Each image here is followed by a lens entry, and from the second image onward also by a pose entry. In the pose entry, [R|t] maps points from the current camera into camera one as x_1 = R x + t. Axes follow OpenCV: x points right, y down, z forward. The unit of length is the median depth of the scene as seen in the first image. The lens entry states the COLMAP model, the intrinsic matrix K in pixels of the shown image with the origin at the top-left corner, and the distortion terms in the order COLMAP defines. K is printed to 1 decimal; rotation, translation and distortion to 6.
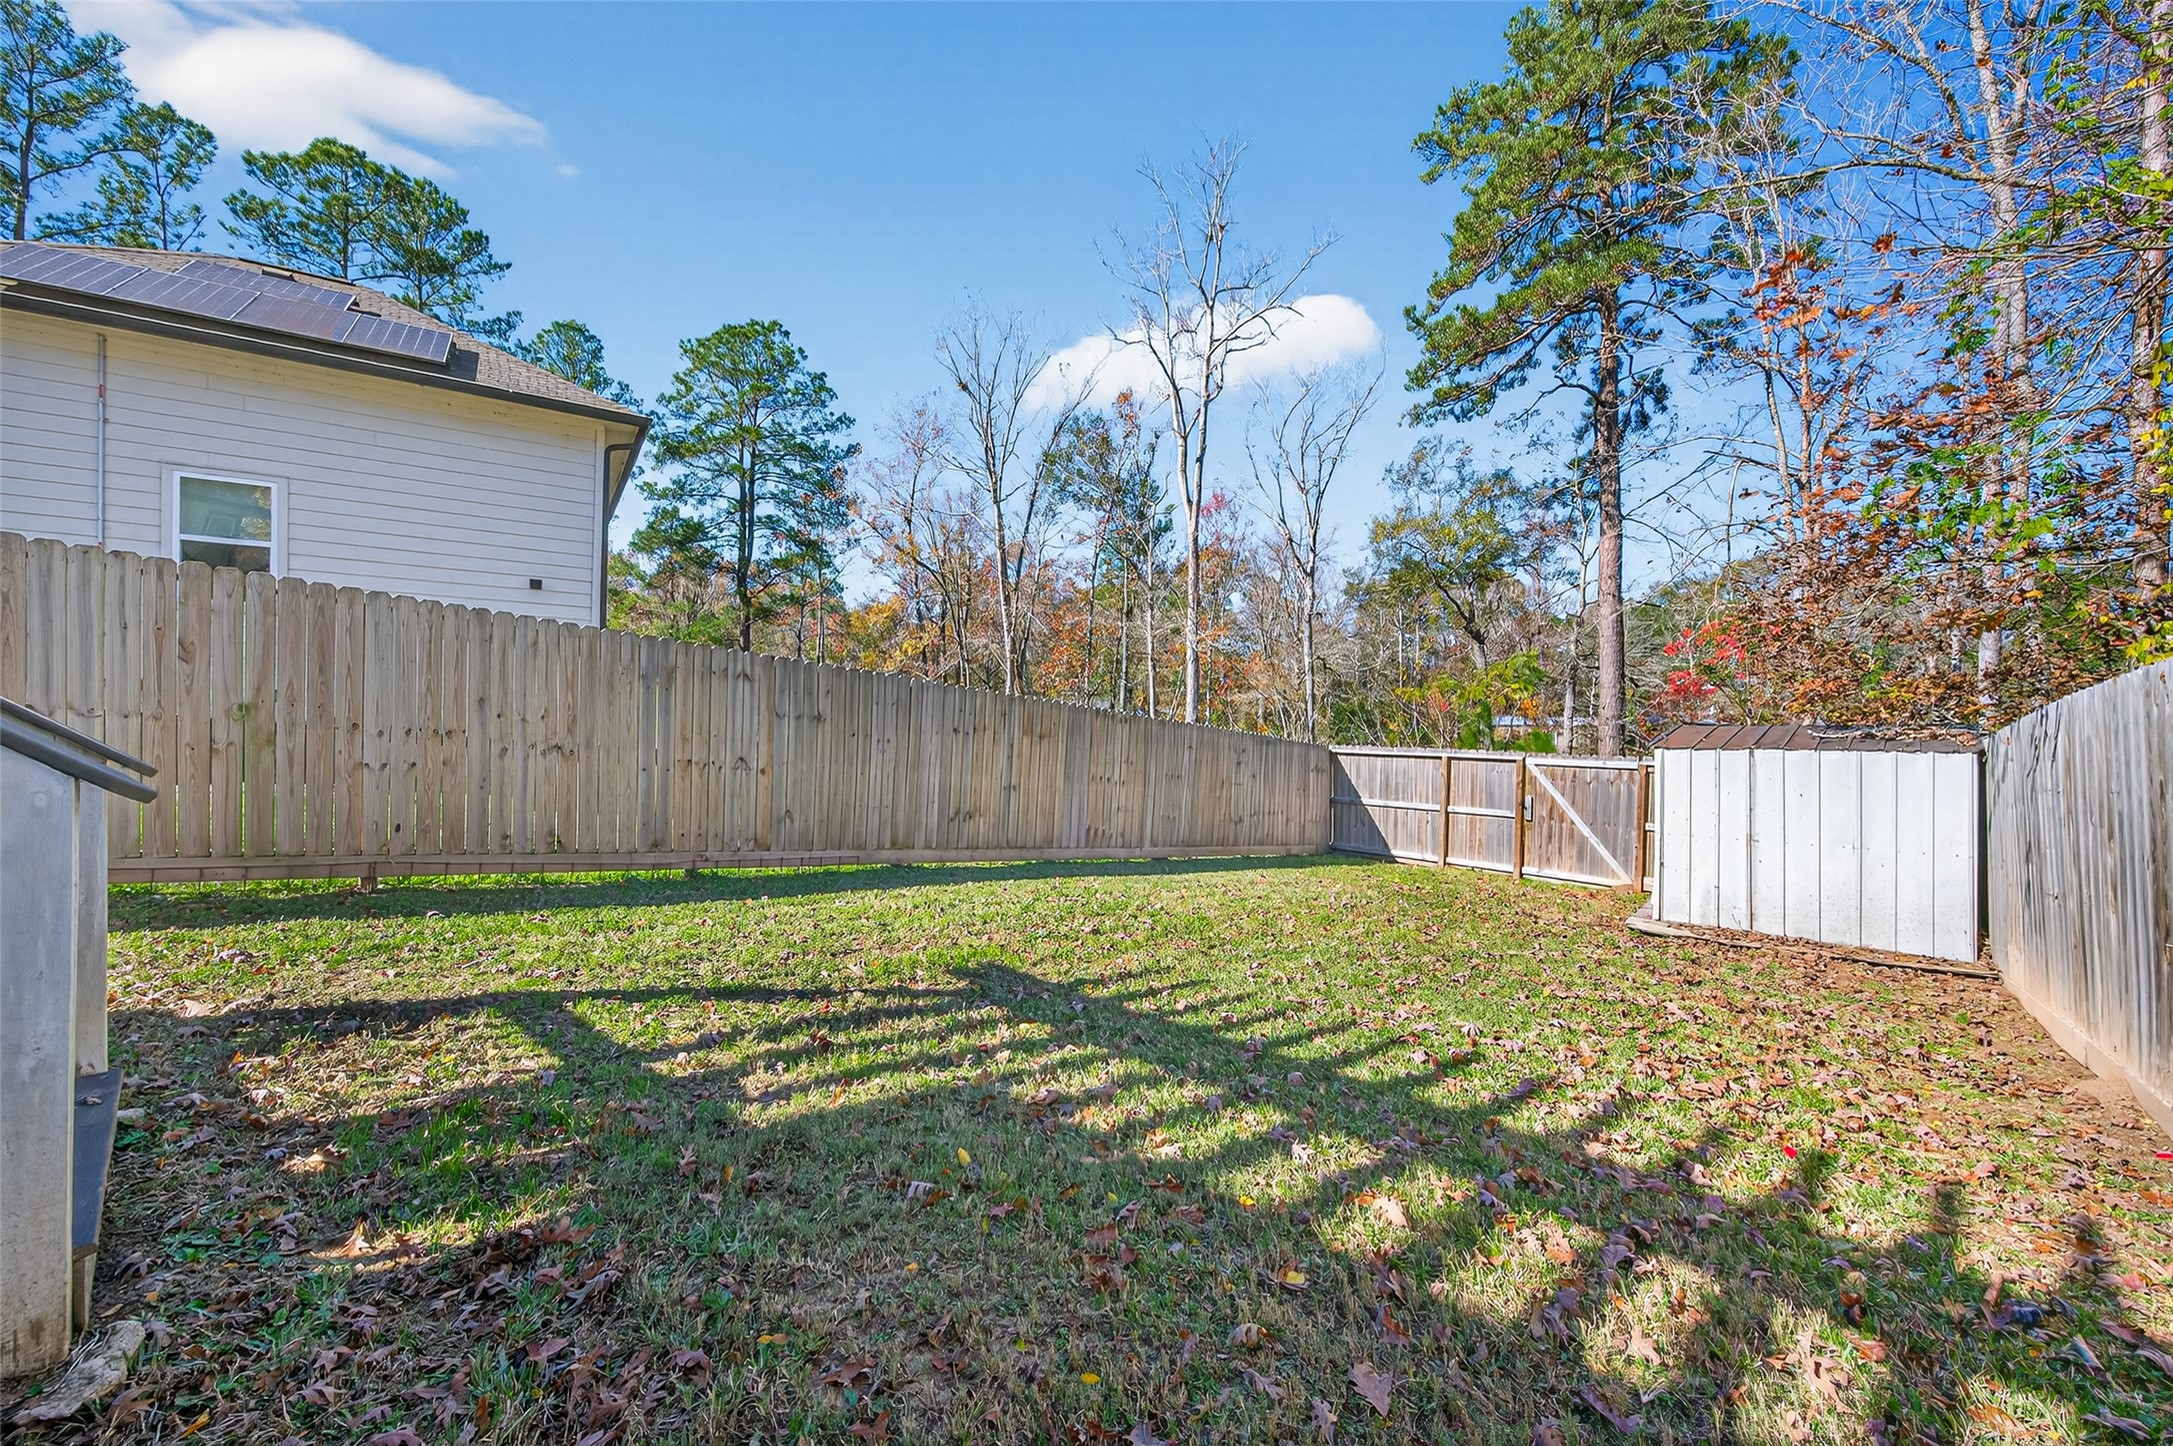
lens RADIAL K [[864.4, 0, 1106.1], [0, 864.4, 733.1], [0, 0, 1]] dist [0.008685, -0.000129]
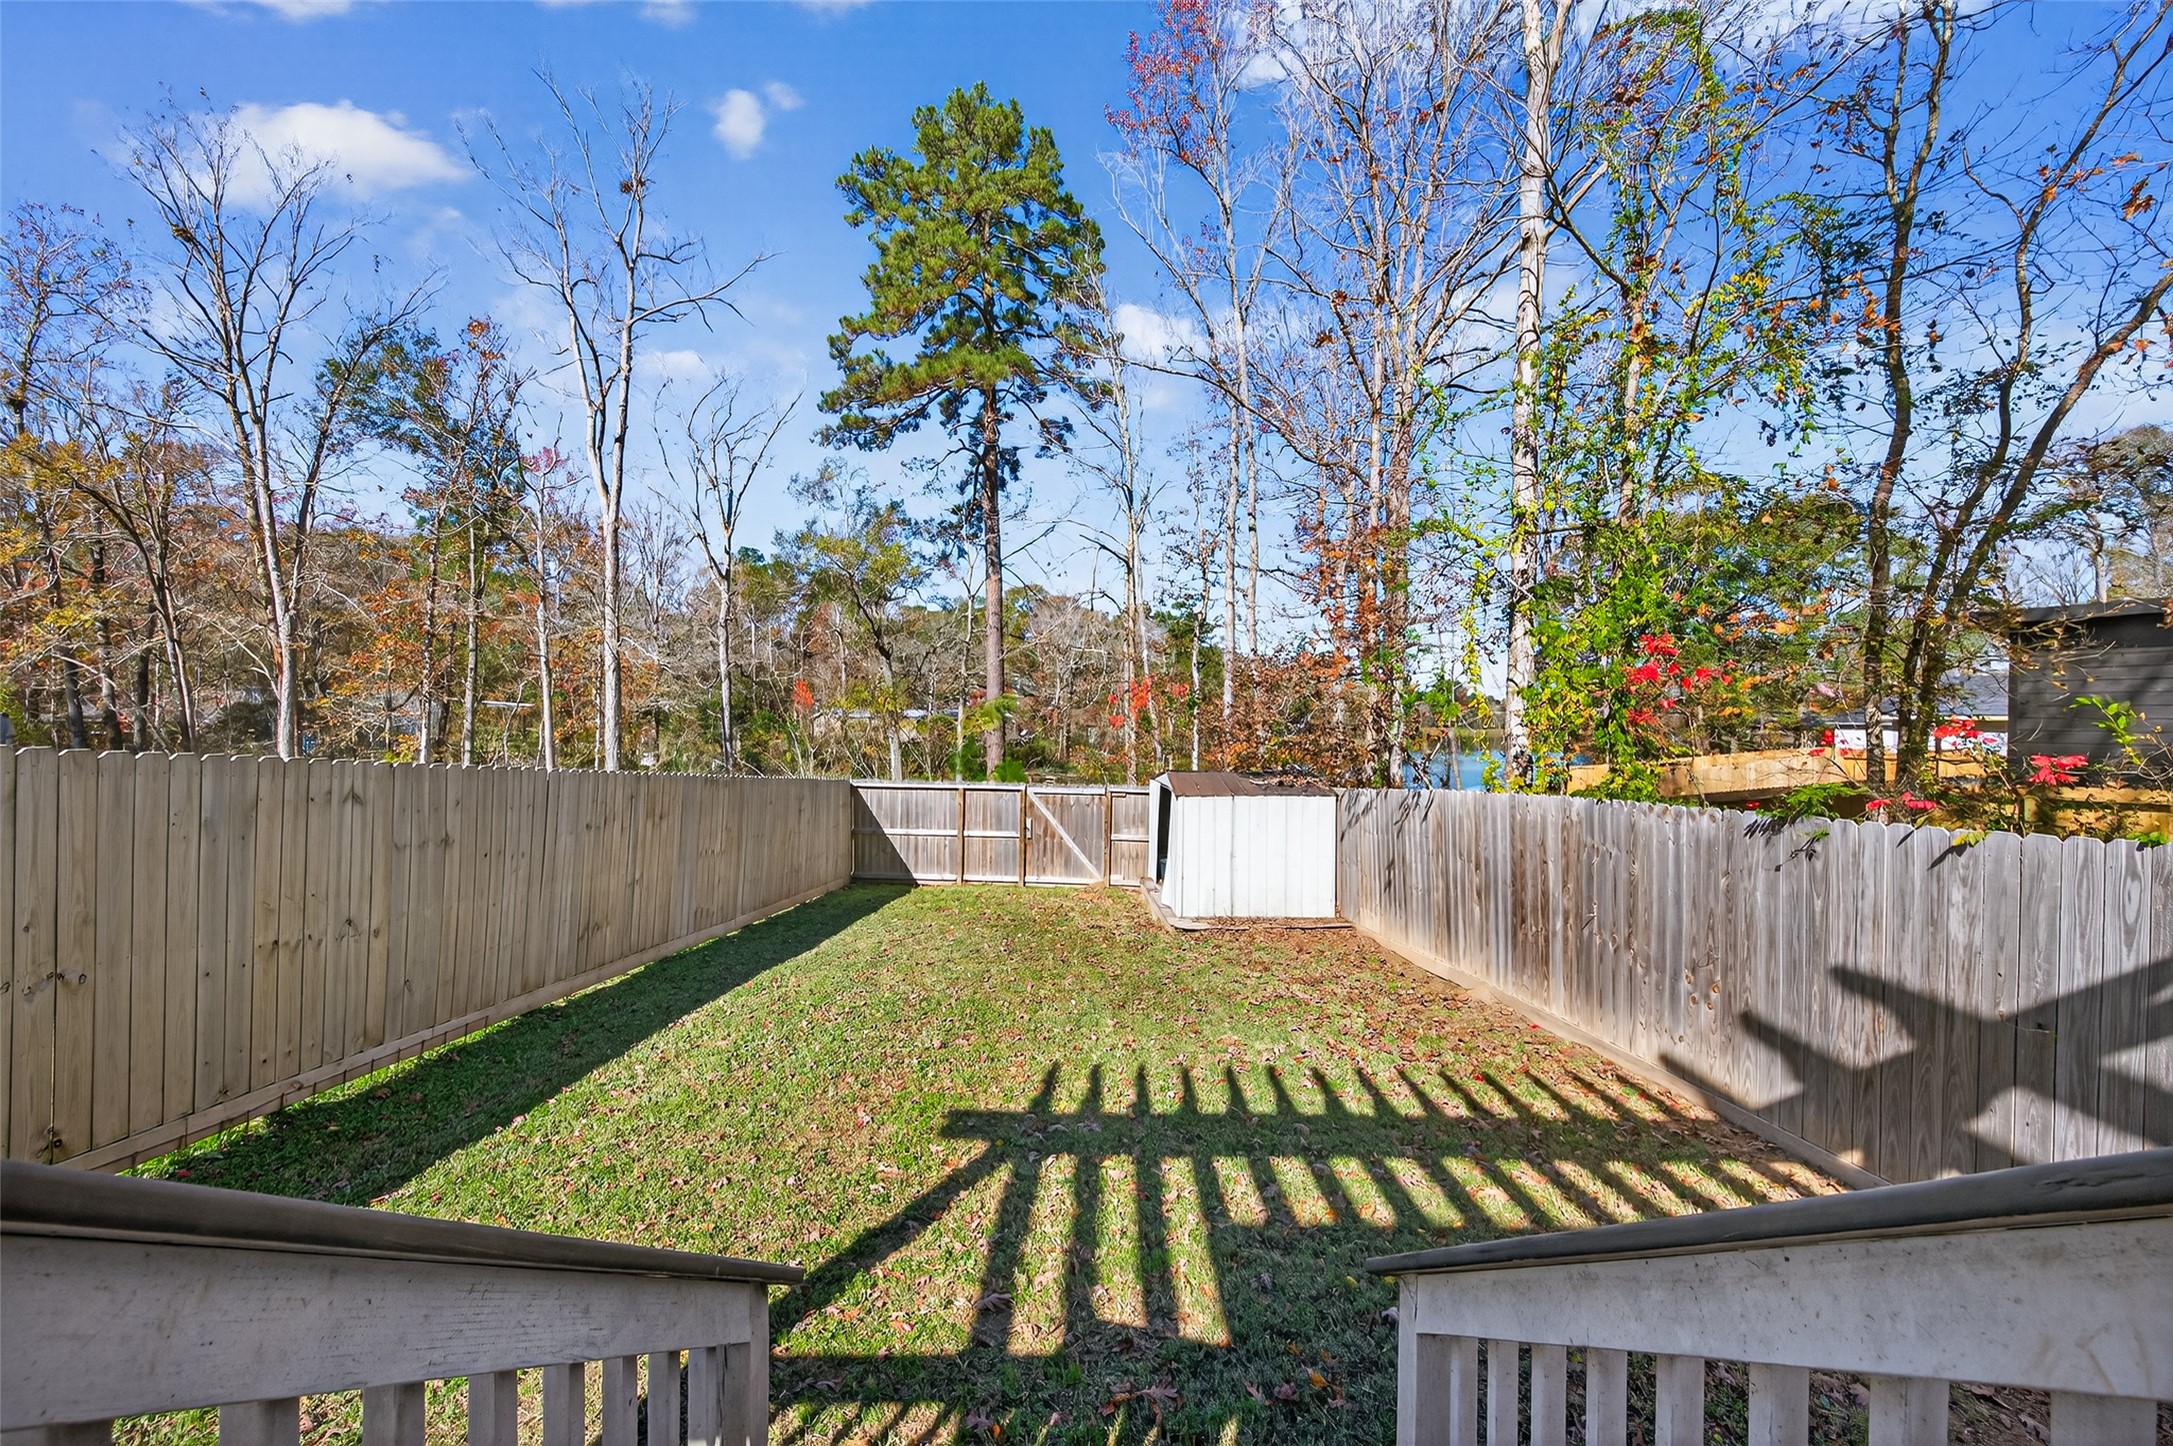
lens RADIAL K [[858.6, 0, 1084.2], [0, 858.6, 718.5], [0, 0, 1]] dist [0.006569, -0.000196]
pose [[0.711334, -0.010686, 0.702773, -0.177496], [-0.002332, 0.999843, 0.017564, -0.051790], [-0.702850, -0.014133, 0.711198, 0.045412]]
